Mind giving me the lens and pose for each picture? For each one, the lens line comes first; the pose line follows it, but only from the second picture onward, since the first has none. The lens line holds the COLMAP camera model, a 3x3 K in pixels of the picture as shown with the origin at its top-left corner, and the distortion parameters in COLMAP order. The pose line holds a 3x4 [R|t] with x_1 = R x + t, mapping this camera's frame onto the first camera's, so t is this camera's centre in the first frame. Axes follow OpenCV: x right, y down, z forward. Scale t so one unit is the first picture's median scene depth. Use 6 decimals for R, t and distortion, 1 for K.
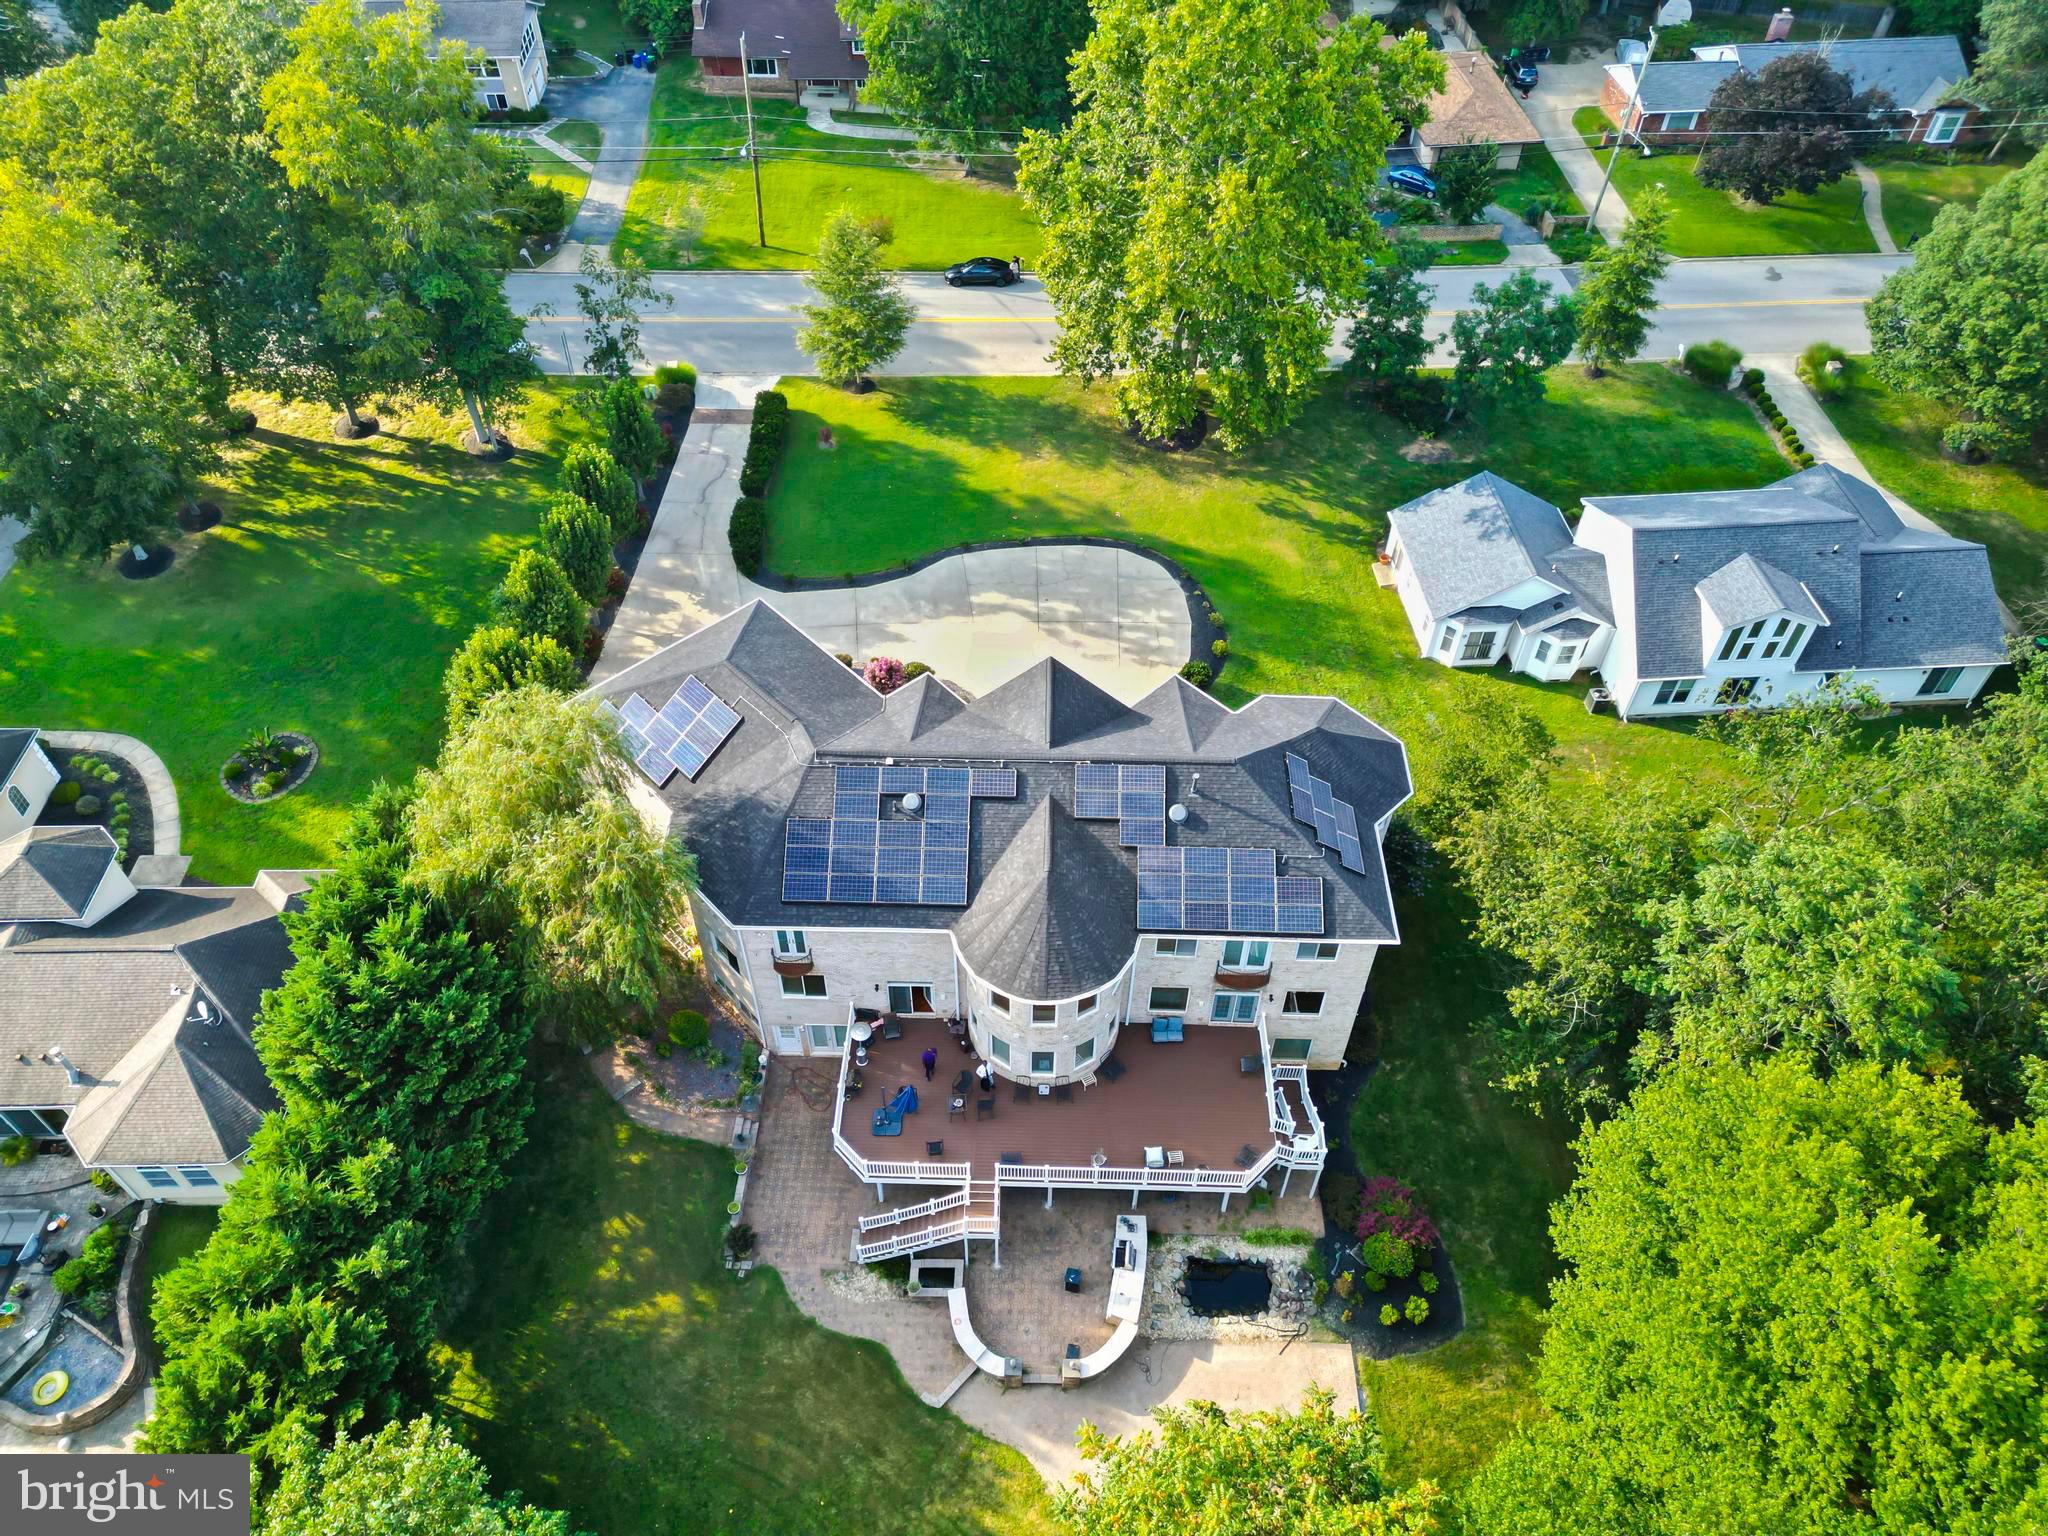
lens RADIAL K [[1484.9, 0, 1024.0], [0, 1484.9, 768.0], [0, 0, 1]] dist [0.062213, -0.070875]
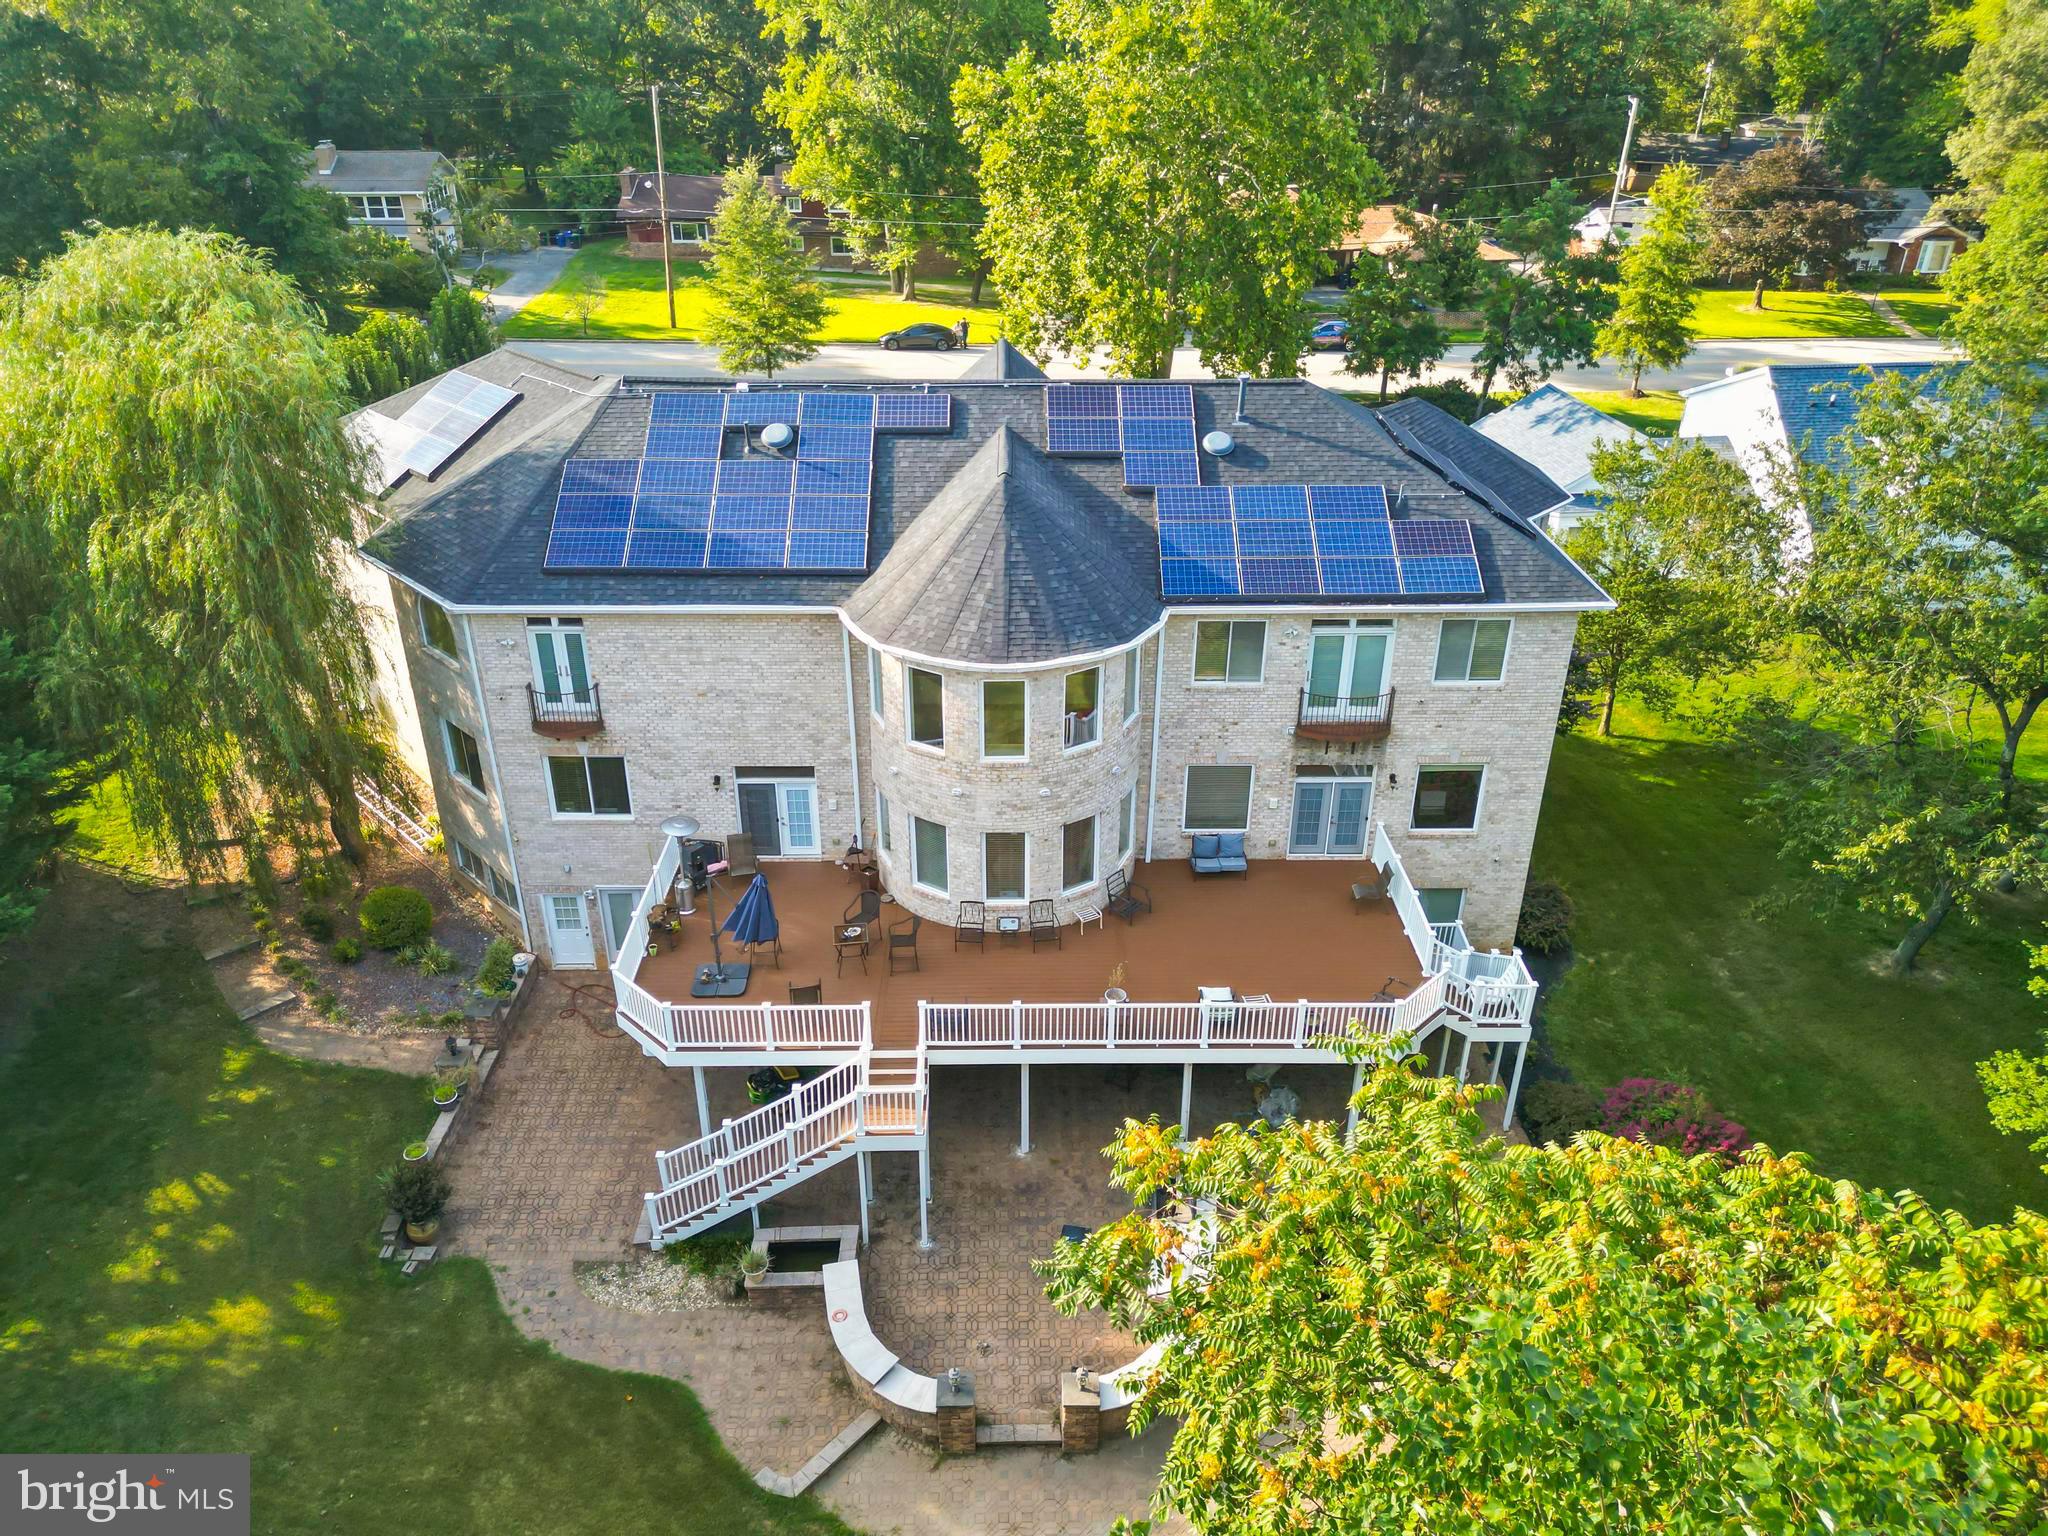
lens RADIAL K [[1463.6, 0, 1032.2], [0, 1463.6, 767.0], [0, 0, 1]] dist [0.071658, -0.076112]
pose [[0.999206, -0.021965, 0.033255, 0.005261], [0.031474, 0.946782, -0.320332, 0.345706], [-0.024449, 0.321124, 0.946721, 0.475813]]
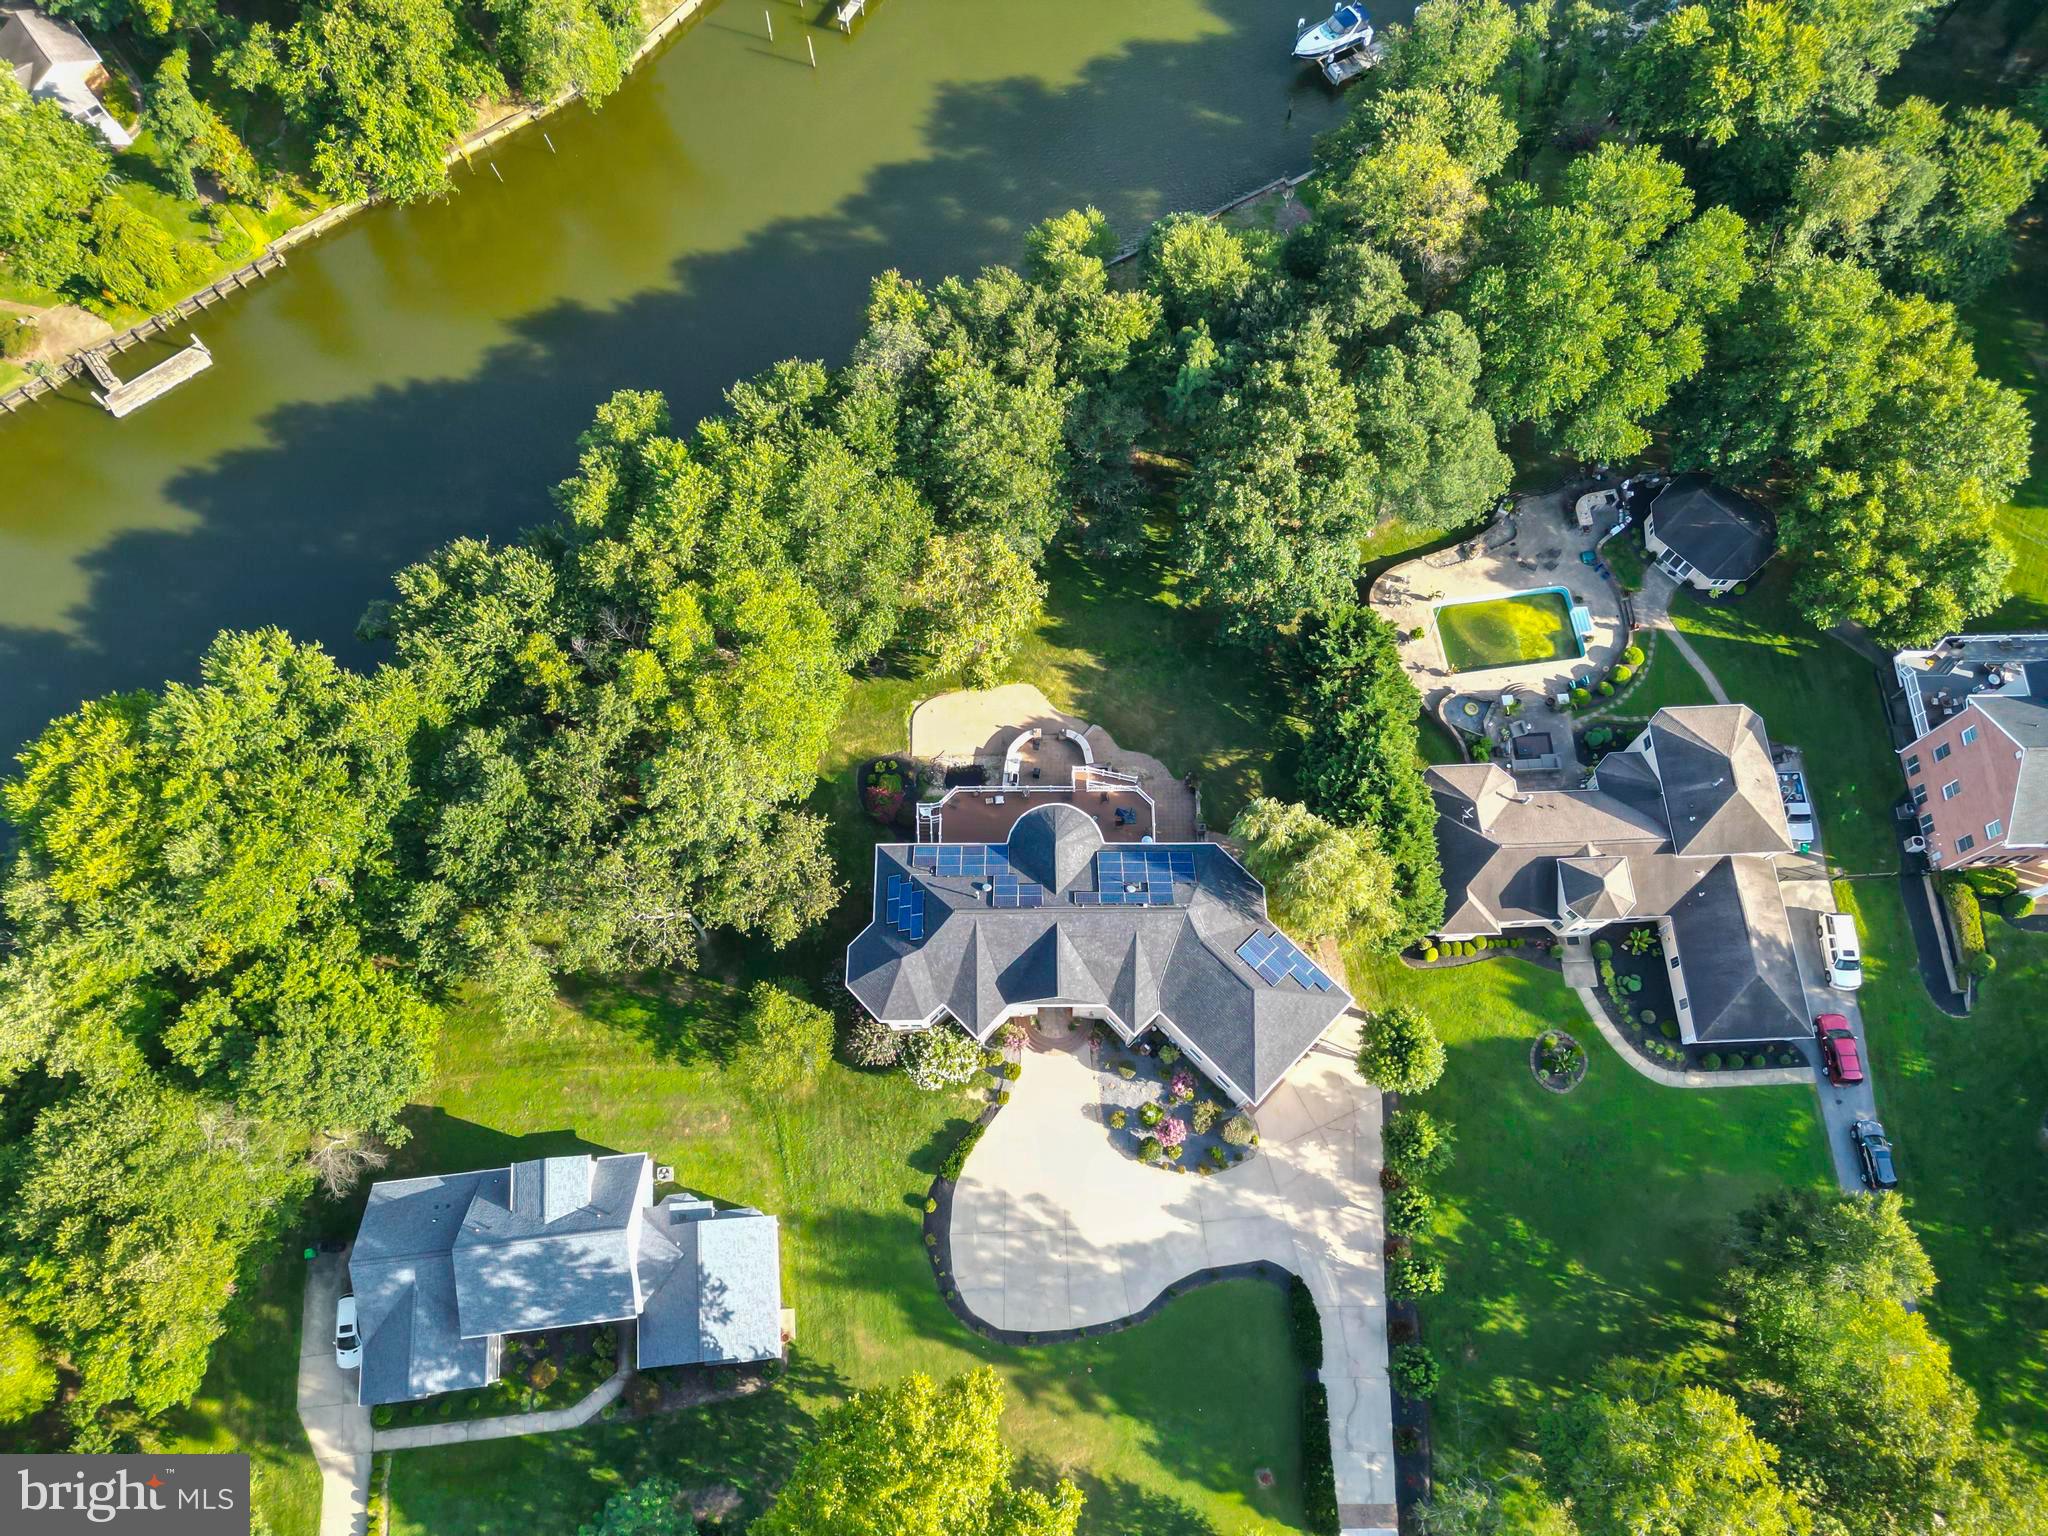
lens RADIAL K [[1454.7, 0, 1024.0], [0, 1454.7, 768.0], [0, 0, 1]] dist [0.093140, -0.236851]
pose [[-0.999648, 0.025086, -0.008638, 0.068983], [-0.018521, -0.426657, 0.904224, -1.556771], [0.018998, 0.904065, 0.426972, 0.085721]]
